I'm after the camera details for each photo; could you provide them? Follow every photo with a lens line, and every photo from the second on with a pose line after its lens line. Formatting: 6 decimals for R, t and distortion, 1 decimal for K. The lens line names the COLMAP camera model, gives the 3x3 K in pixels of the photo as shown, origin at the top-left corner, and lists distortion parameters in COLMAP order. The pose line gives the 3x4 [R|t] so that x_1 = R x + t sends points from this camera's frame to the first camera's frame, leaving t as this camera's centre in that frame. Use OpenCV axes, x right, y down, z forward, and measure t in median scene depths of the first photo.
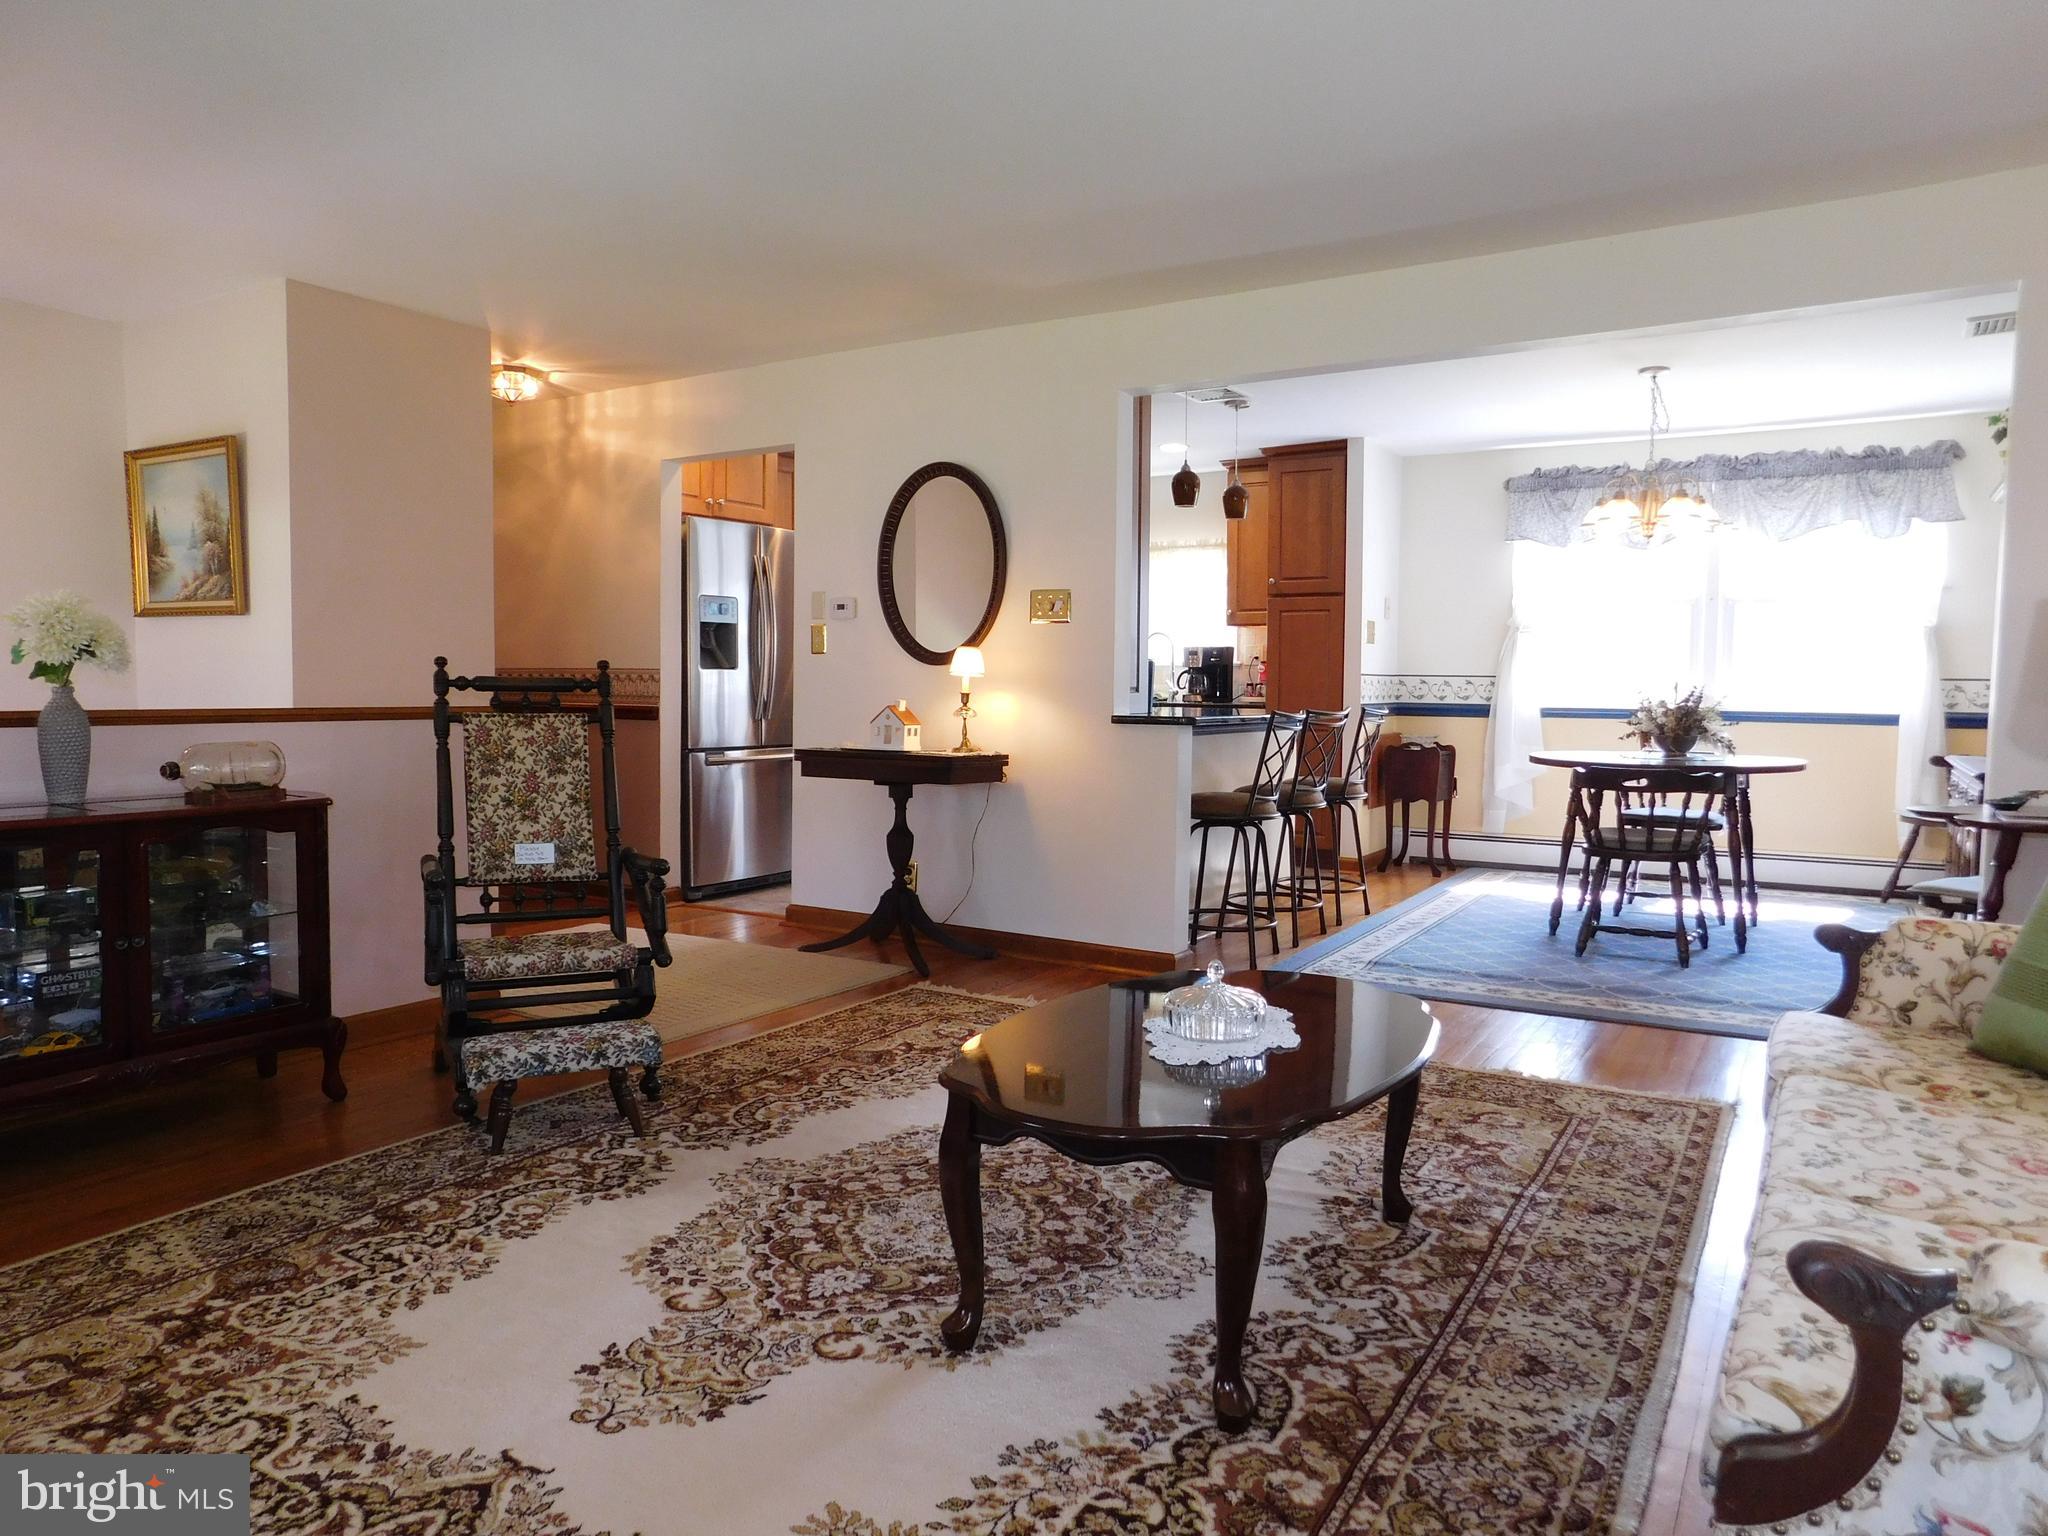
lens RADIAL K [[1349.1, 0, 1024.0], [0, 1349.1, 768.0], [0, 0, 1]] dist [-0.082841, 0.070180]
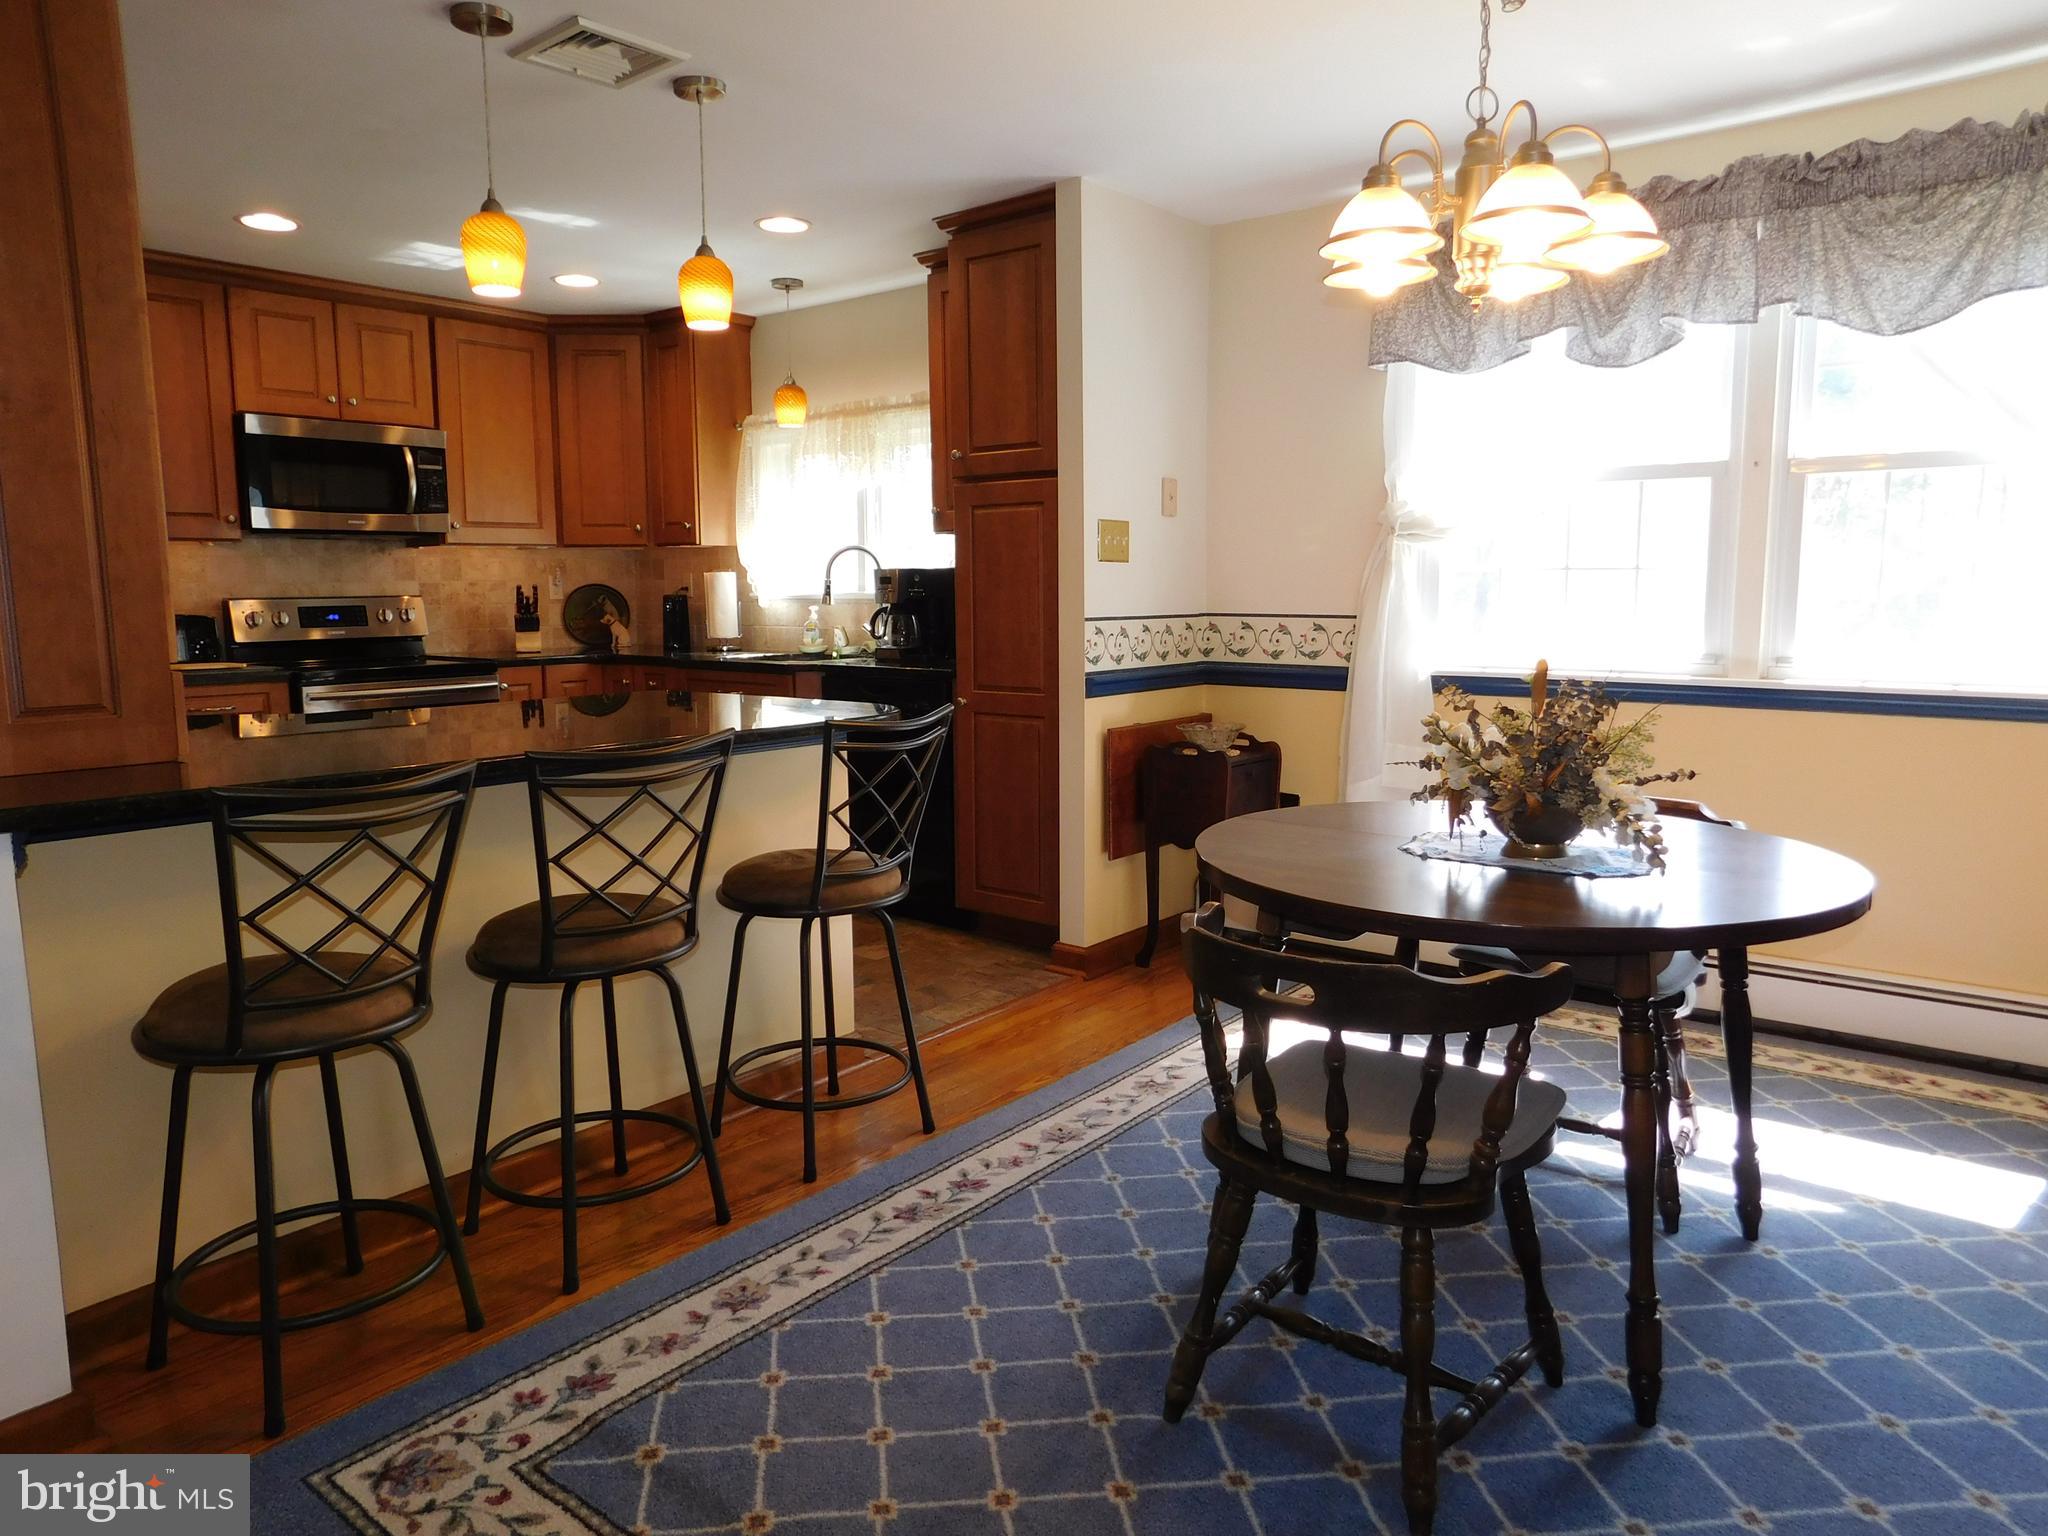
lens RADIAL K [[1349.1, 0, 1024.0], [0, 1349.1, 768.0], [0, 0, 1]] dist [-0.082841, 0.070180]
pose [[0.991618, 0.002356, -0.129183, 0.325001], [0.006729, 0.997535, 0.069850, -0.052041], [0.129029, -0.070134, 0.989158, 0.487293]]
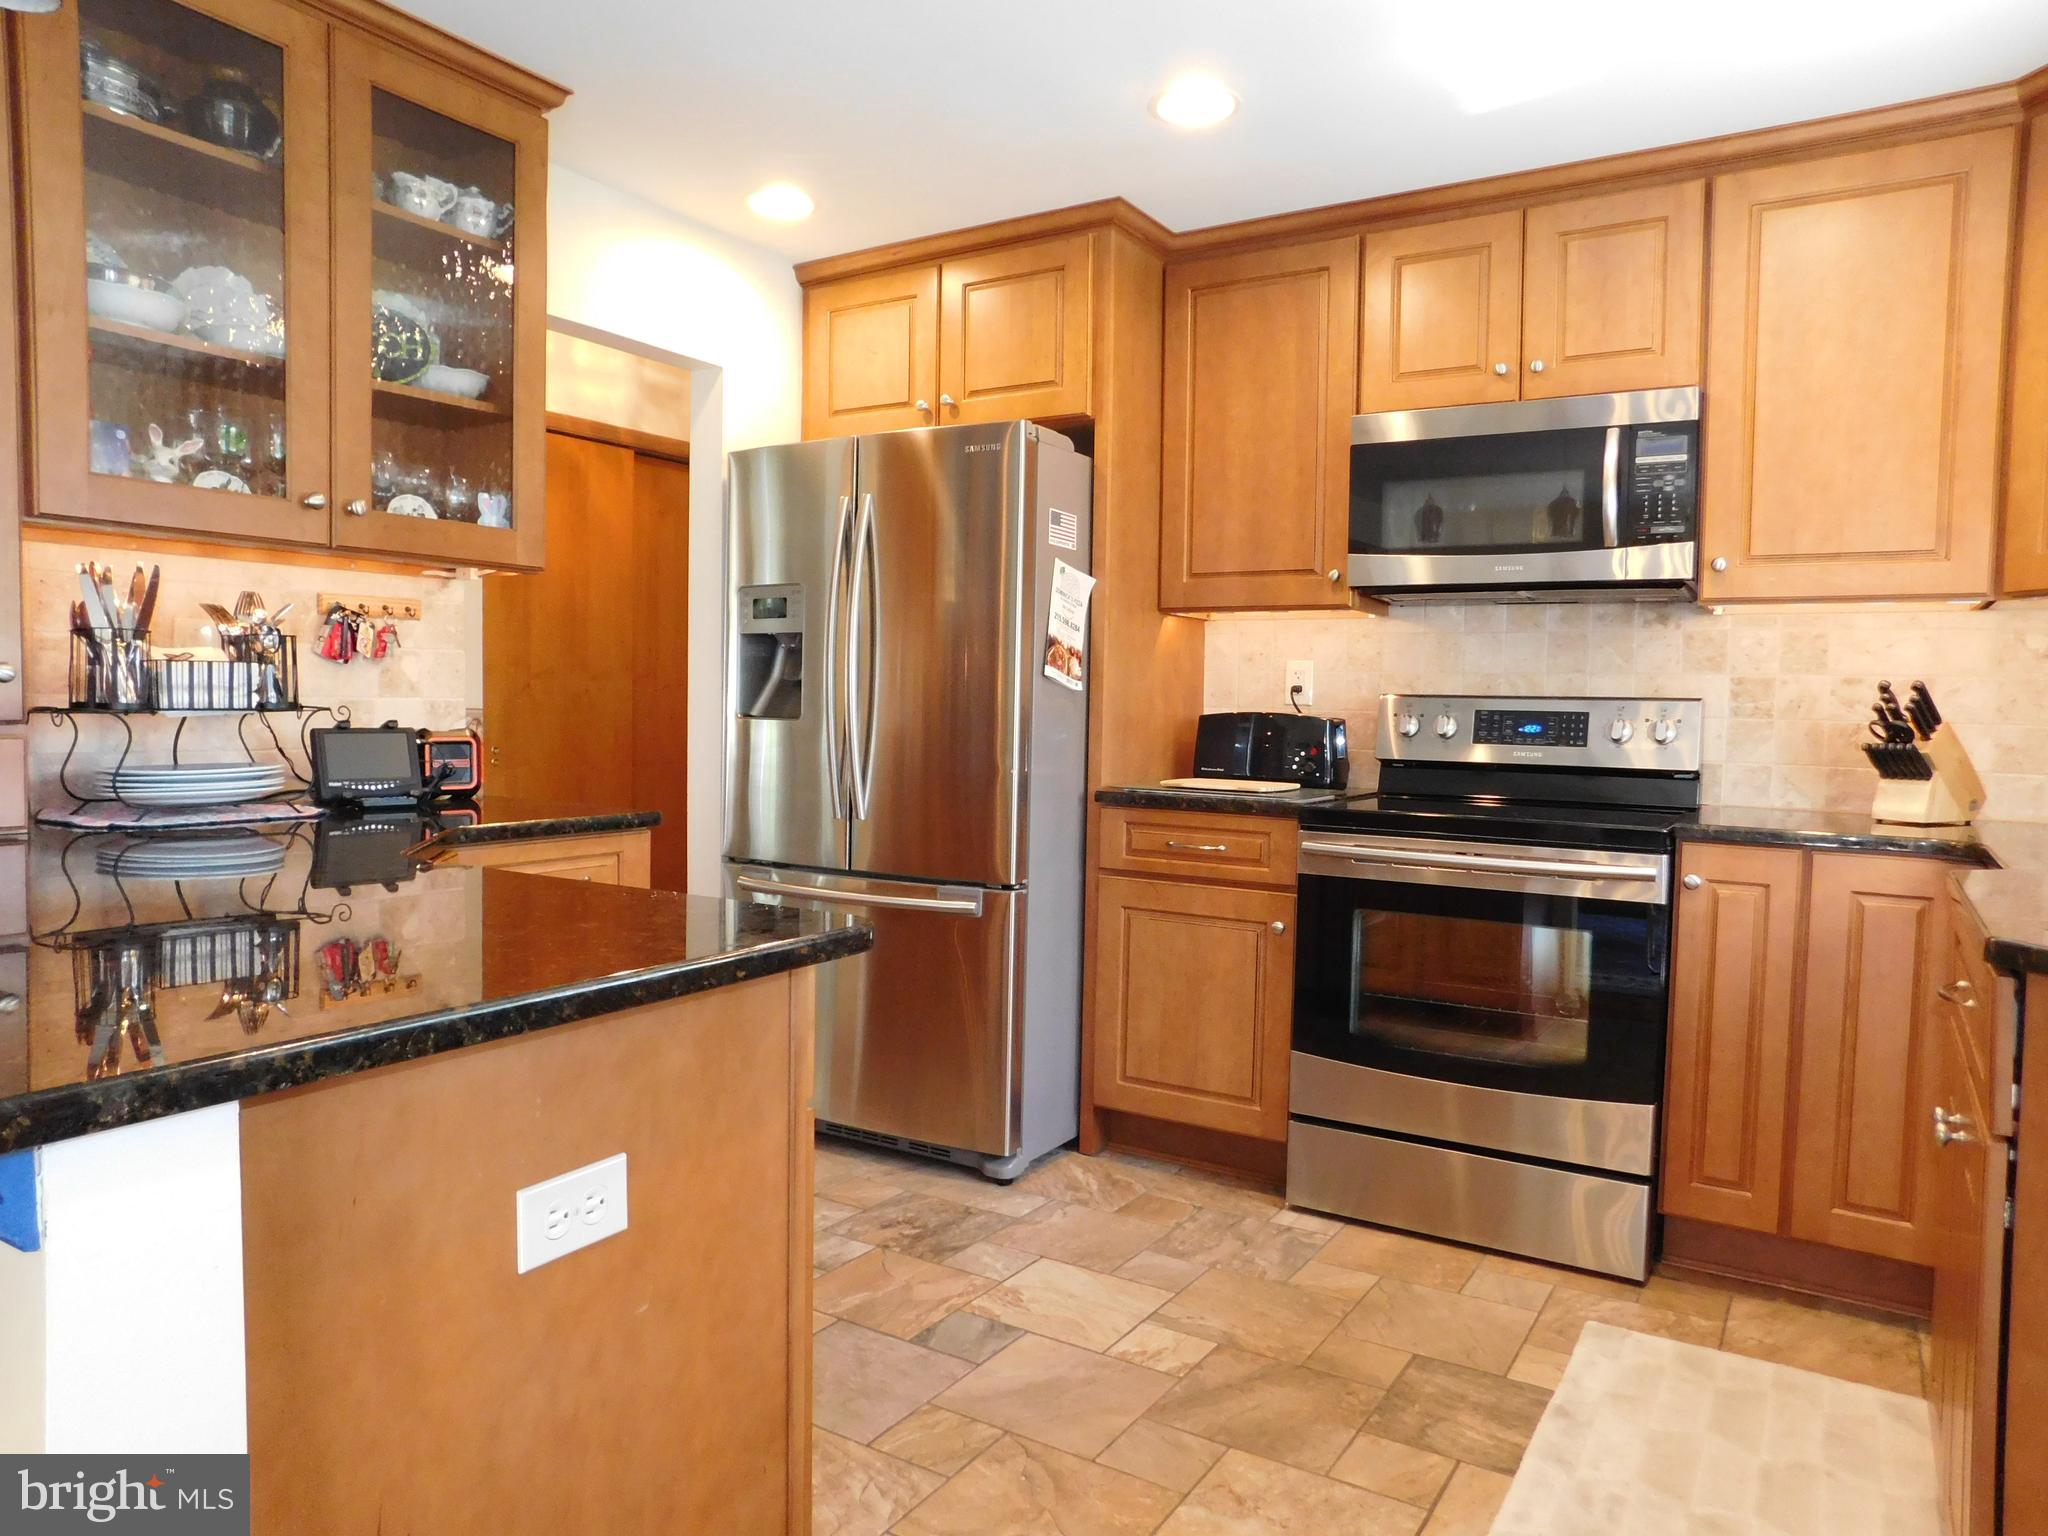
lens RADIAL K [[1349.1, 0, 1024.0], [0, 1349.1, 768.0], [0, 0, 1]] dist [-0.082841, 0.070180]
pose [[-0.016503, 0.038952, -0.999105, 0.301814], [-0.083704, 0.995679, 0.040201, -0.080443], [0.996354, 0.084293, -0.013172, 1.068115]]
